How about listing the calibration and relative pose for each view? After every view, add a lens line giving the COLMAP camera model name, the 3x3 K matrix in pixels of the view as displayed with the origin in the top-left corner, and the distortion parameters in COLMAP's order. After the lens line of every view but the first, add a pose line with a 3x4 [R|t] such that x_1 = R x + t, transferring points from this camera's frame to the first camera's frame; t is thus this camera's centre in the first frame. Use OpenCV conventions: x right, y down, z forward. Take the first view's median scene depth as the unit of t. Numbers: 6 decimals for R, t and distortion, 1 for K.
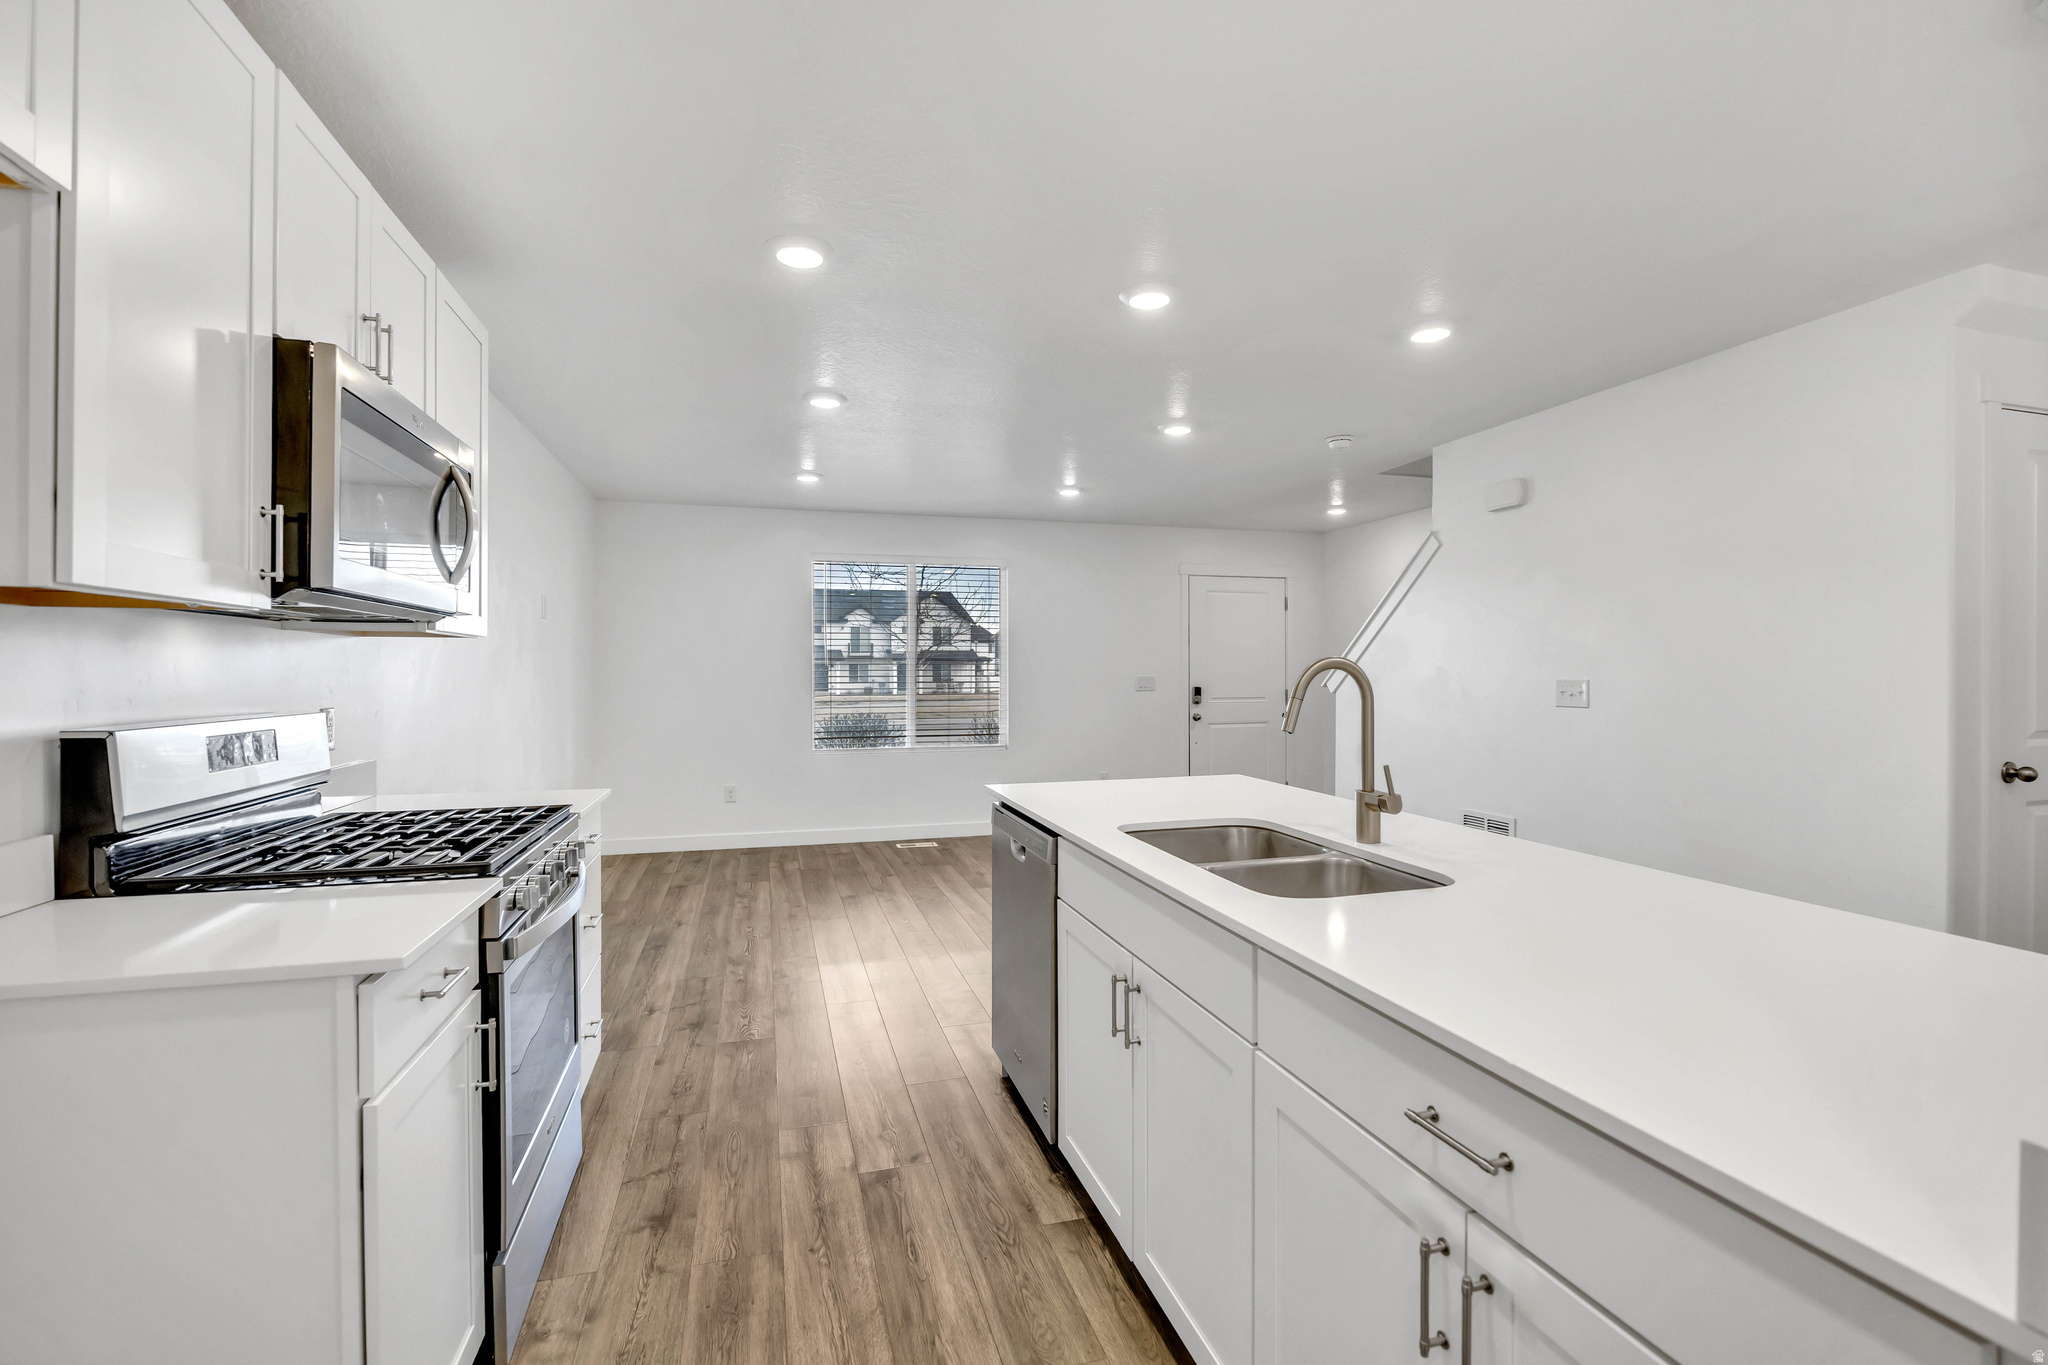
lens RADIAL K [[895.0, 0, 1022.9], [0, 895.0, 674.4], [0, 0, 1]] dist [-0.015606, -0.000411]
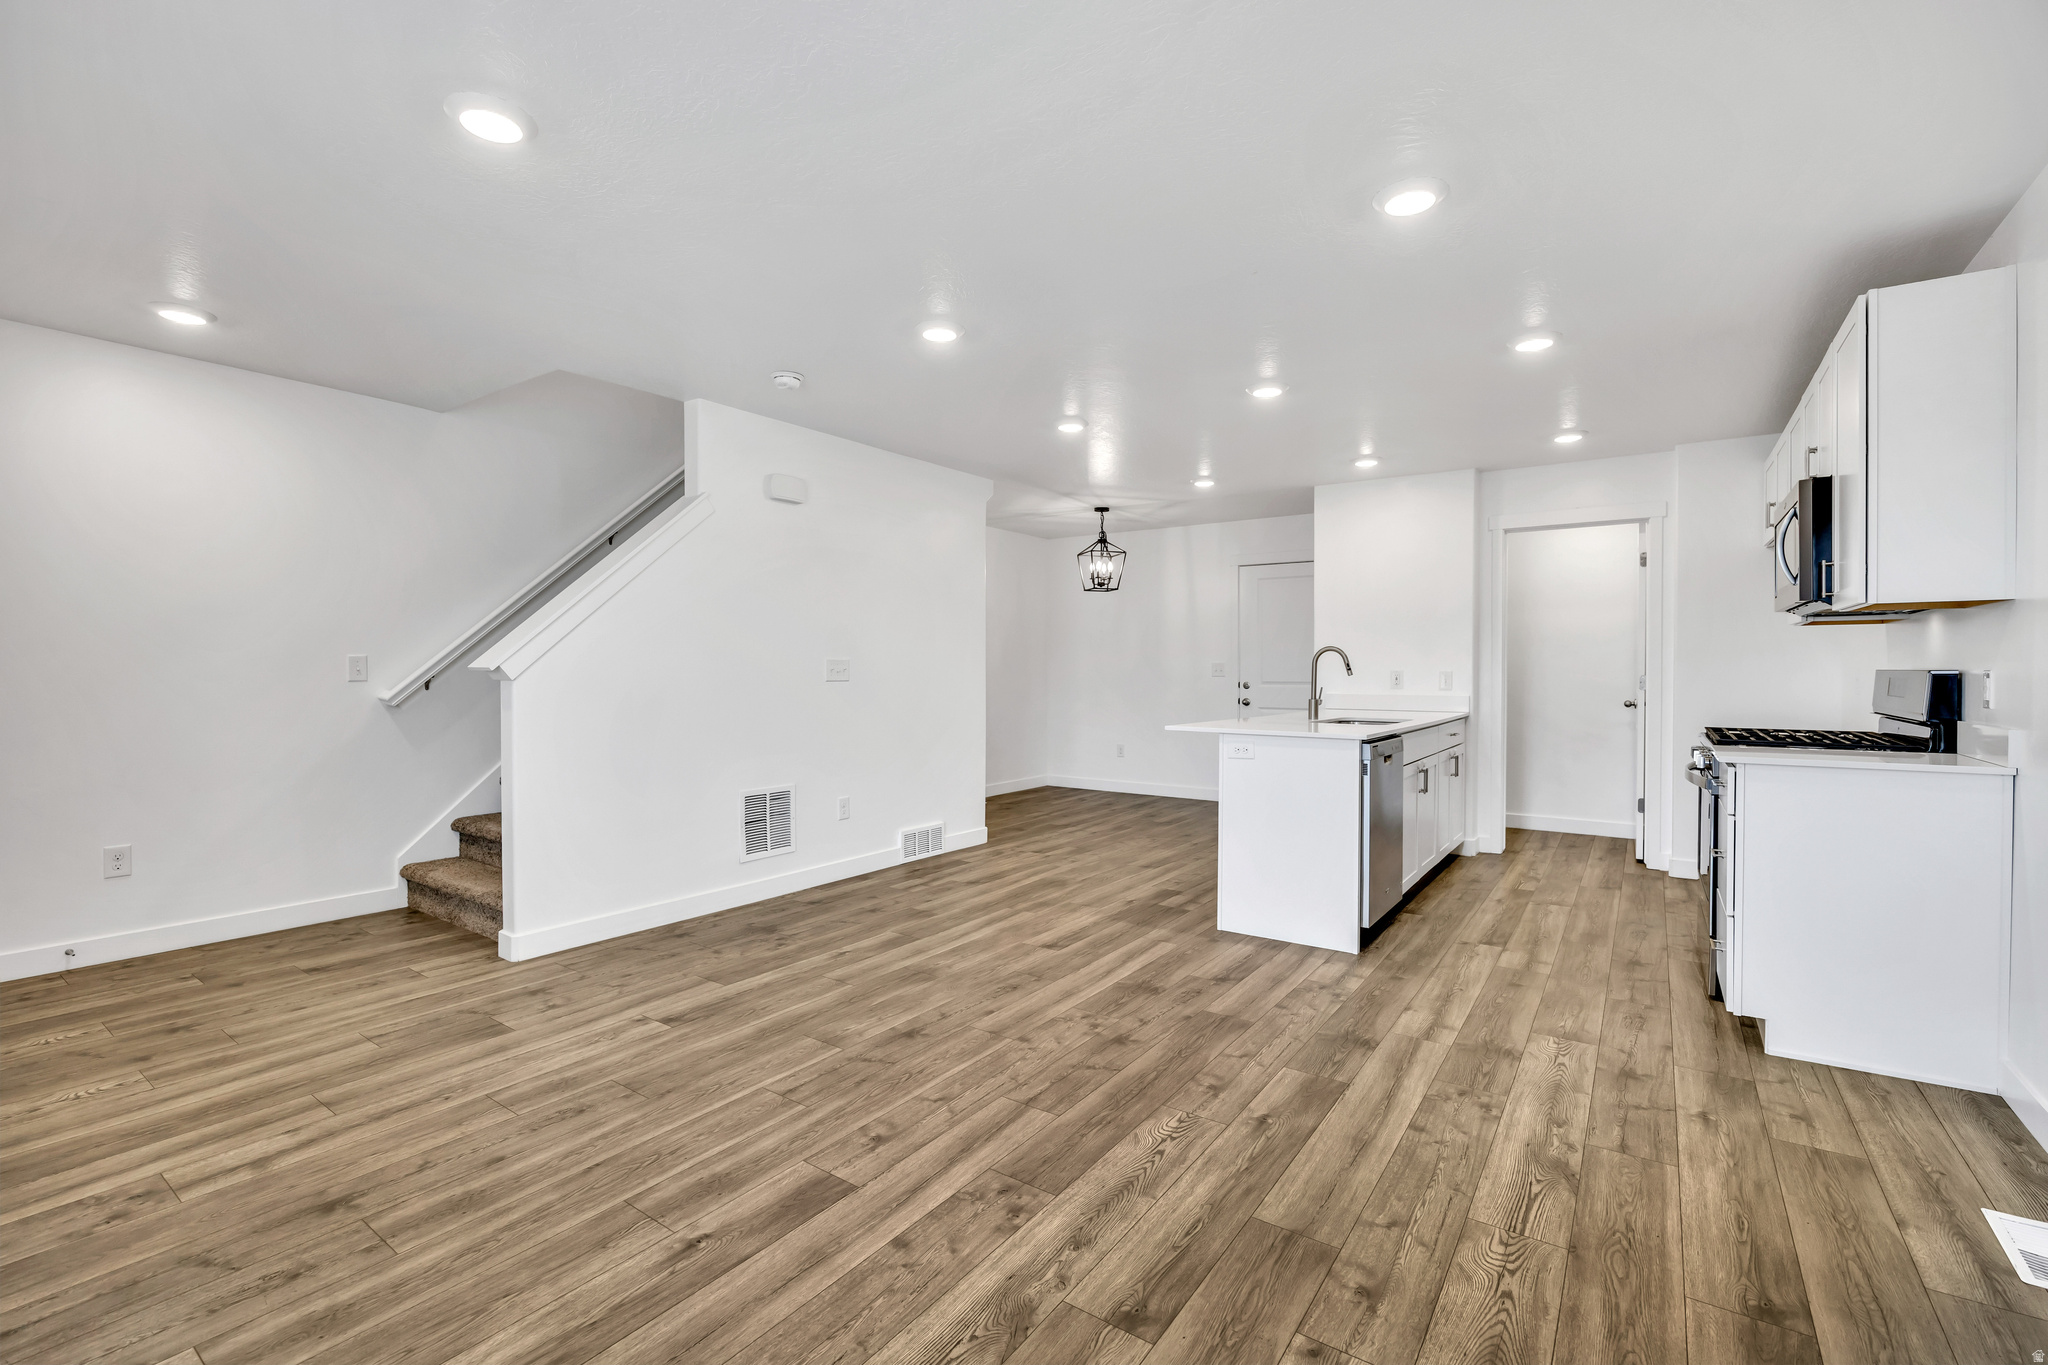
lens RADIAL K [[895.0, 0, 1029.3], [0, 895.0, 677.3], [0, 0, 1]] dist [-0.015606, -0.000411]
pose [[-0.626243, -0.005629, 0.779608, -0.610793], [0.002530, 0.999954, 0.009252, 0.024230], [-0.779624, 0.007766, -0.626200, 1.805935]]
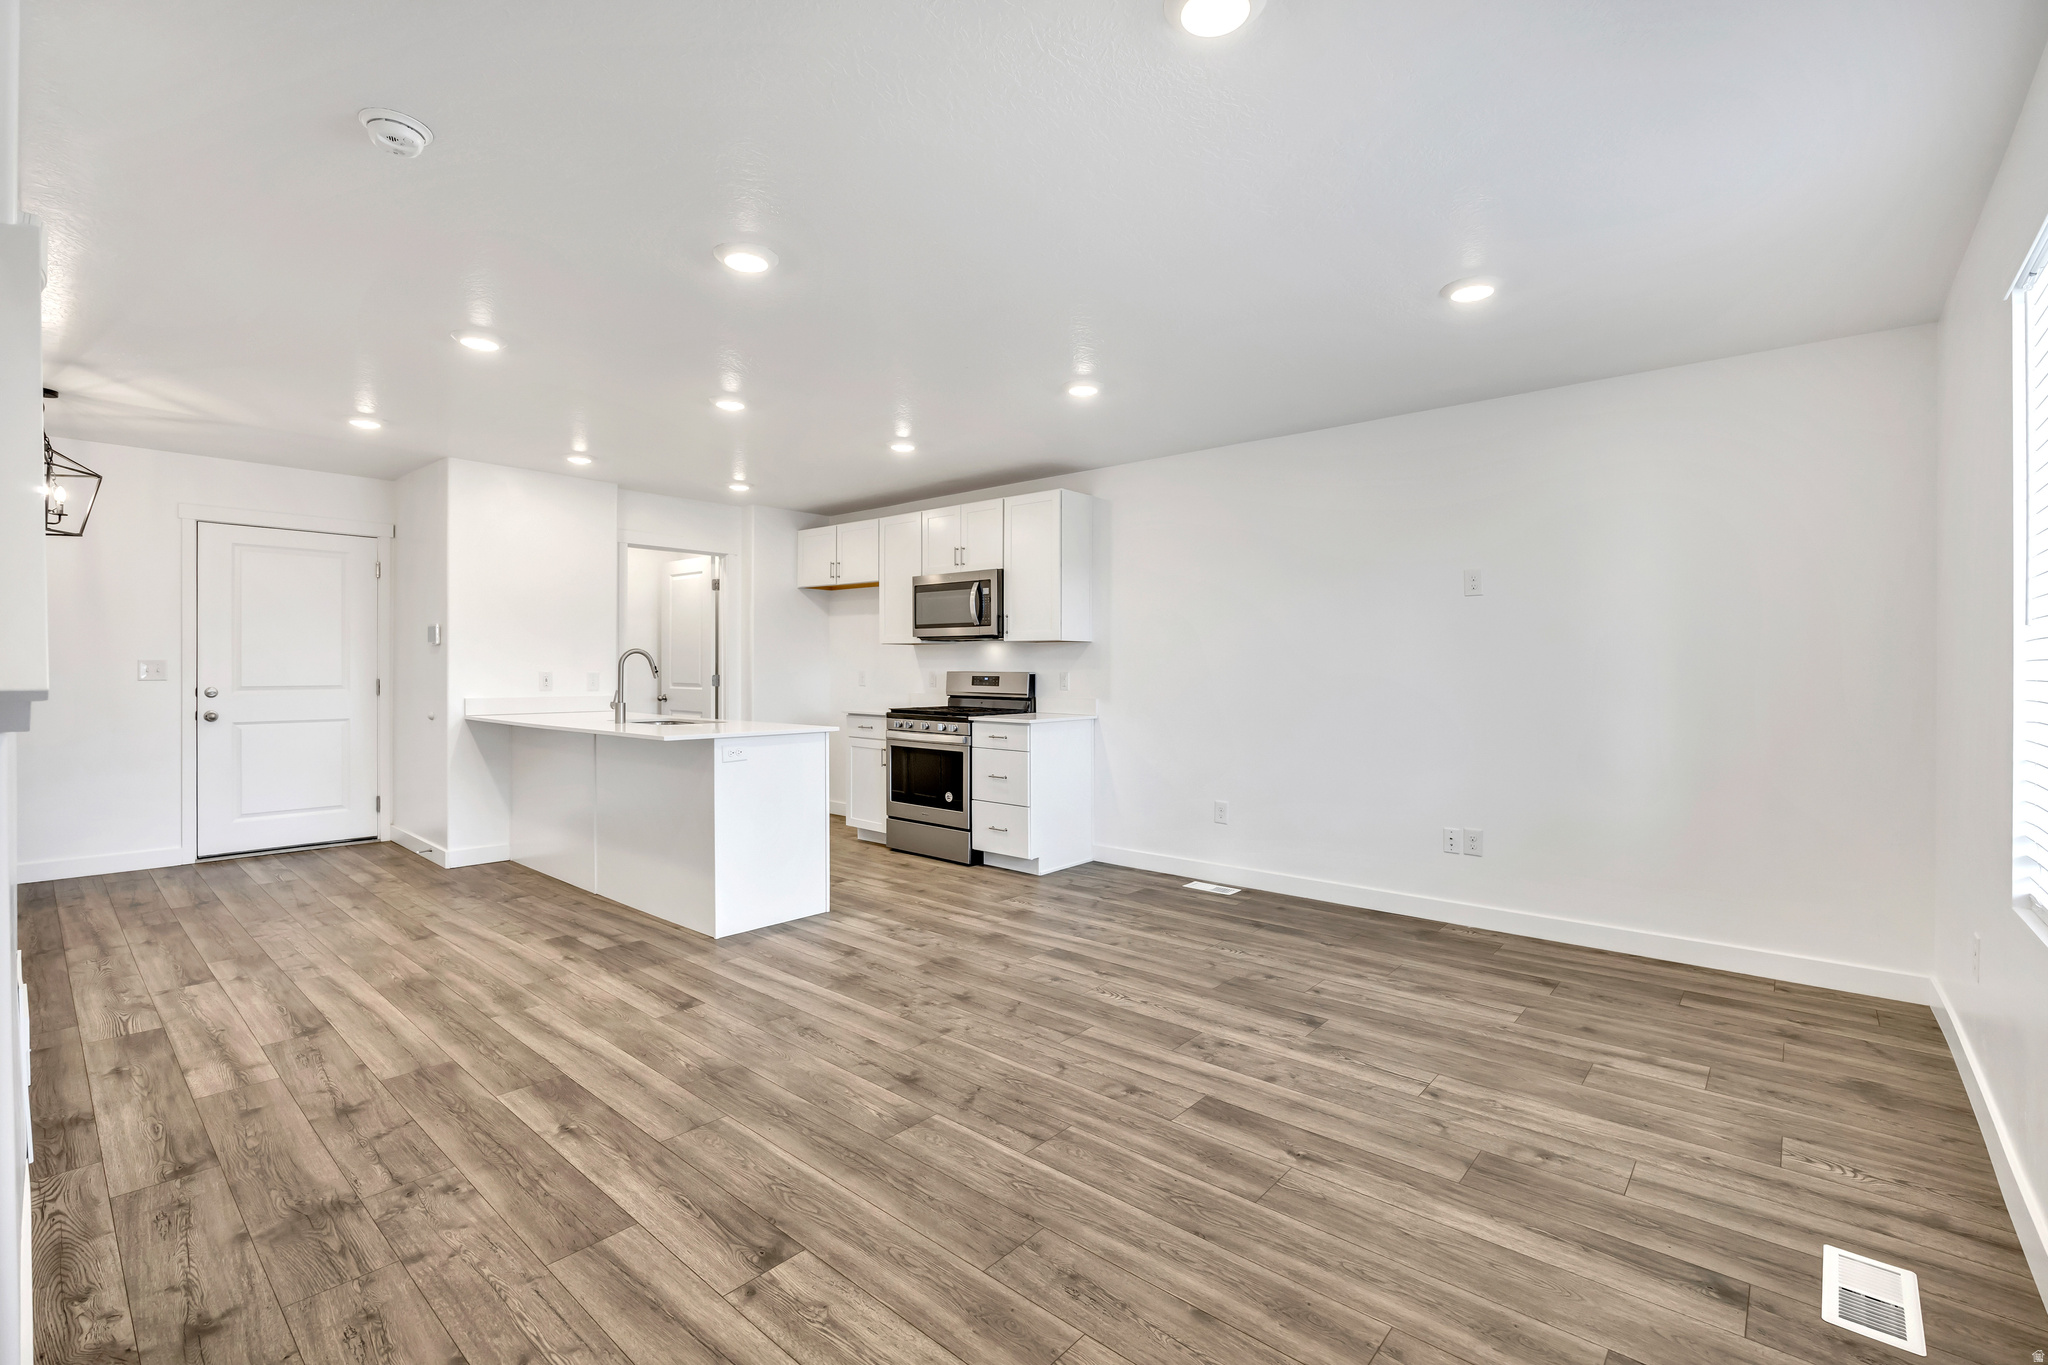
lens RADIAL K [[895.0, 0, 1026.9], [0, 895.0, 674.9], [0, 0, 1]] dist [-0.015606, -0.000411]
pose [[-0.839285, 0.003220, -0.543682, 0.439009], [-0.003809, 0.999923, 0.011801, 0.011775], [0.543678, 0.011975, -0.839209, 2.059910]]
